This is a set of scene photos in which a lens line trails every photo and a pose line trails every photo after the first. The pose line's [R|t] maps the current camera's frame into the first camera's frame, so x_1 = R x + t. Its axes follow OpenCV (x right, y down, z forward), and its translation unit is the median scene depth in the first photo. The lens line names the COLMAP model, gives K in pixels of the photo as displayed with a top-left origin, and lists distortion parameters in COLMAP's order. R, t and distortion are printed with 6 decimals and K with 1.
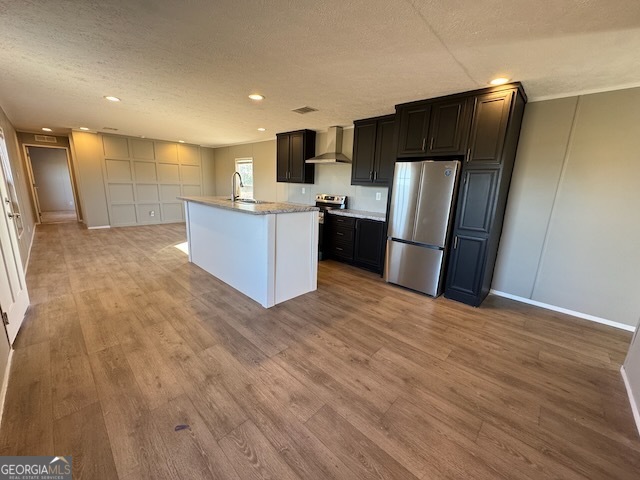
lens RADIAL K [[254.7, 0, 319.8], [0, 254.7, 239.7], [0, 0, 1]] dist [-0.003506, 0.000152]
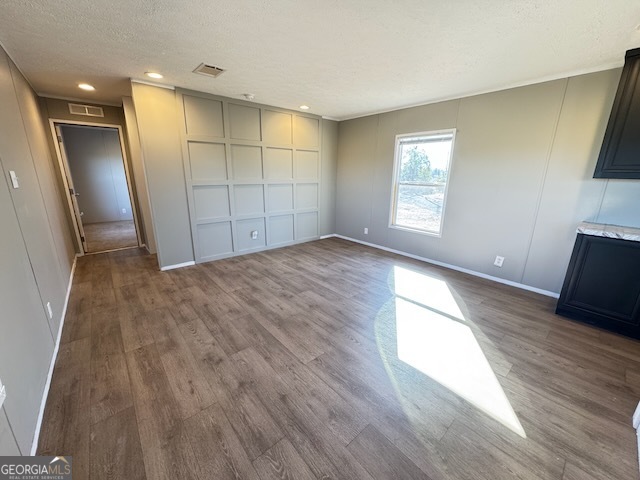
lens RADIAL K [[254.7, 0, 319.3], [0, 254.7, 238.8], [0, 0, 1]] dist [-0.003506, 0.000152]
pose [[0.994643, 0.001844, -0.103357, -0.660872], [0.001569, 0.999456, 0.032934, -0.165068], [0.103362, -0.032920, 0.994099, 0.630206]]
